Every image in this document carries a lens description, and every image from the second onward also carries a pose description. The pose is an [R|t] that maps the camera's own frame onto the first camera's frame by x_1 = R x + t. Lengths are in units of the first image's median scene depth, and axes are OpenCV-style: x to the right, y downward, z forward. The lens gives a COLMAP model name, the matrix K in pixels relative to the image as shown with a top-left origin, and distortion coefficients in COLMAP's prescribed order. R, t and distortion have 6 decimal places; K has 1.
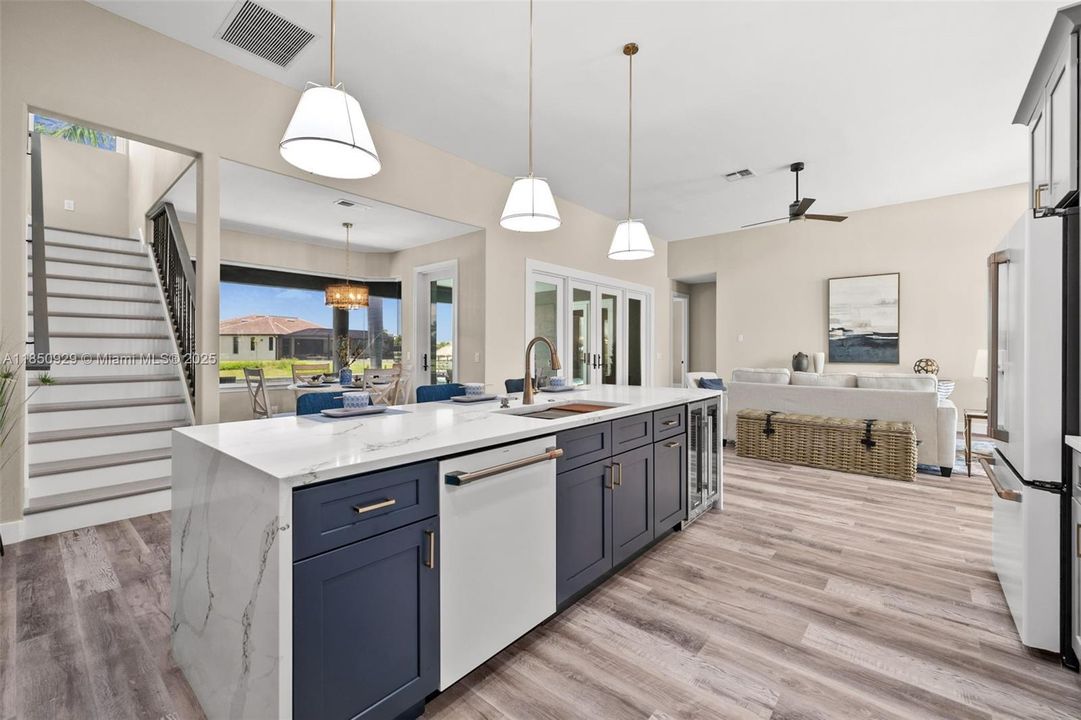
lens RADIAL K [[449.8, 0, 539.1], [0, 449.8, 351.7], [0, 0, 1]] dist [-0.004880, -0.000223]
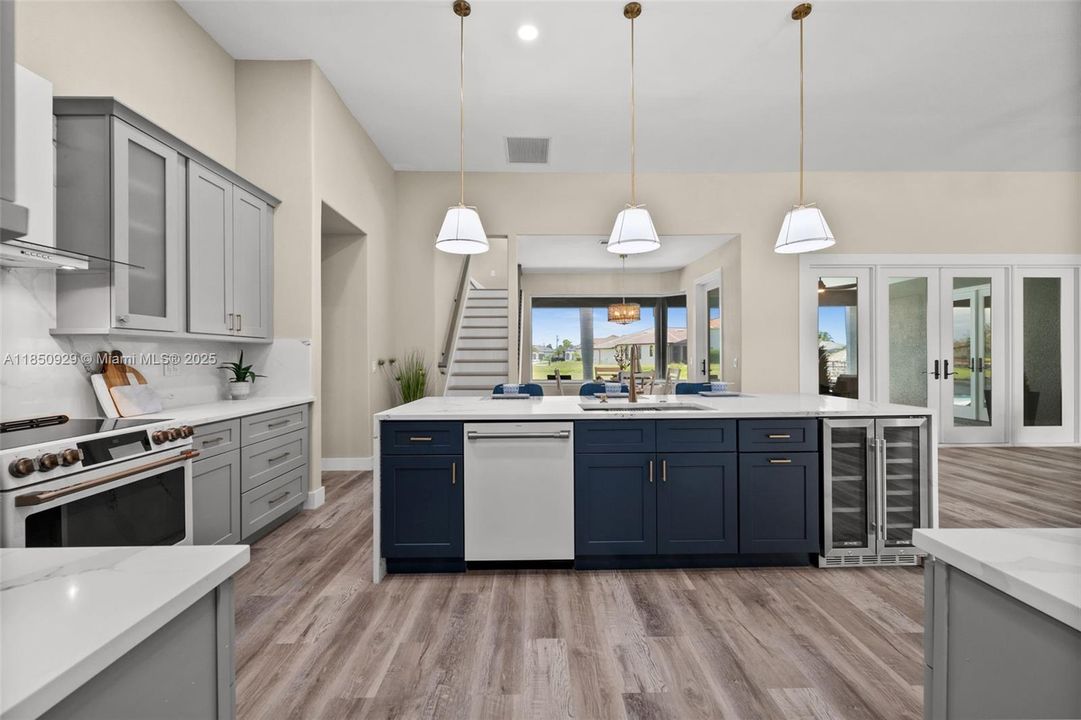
lens RADIAL K [[426.7, 0, 542.0], [0, 426.7, 360.0], [0, 0, 1]] dist [-0.002103, -0.000192]
pose [[0.670676, 0.002547, -0.741746, 0.719076], [0.002331, 0.999982, 0.005541, 0.000252], [0.741747, -0.005445, 0.670658, 0.093556]]
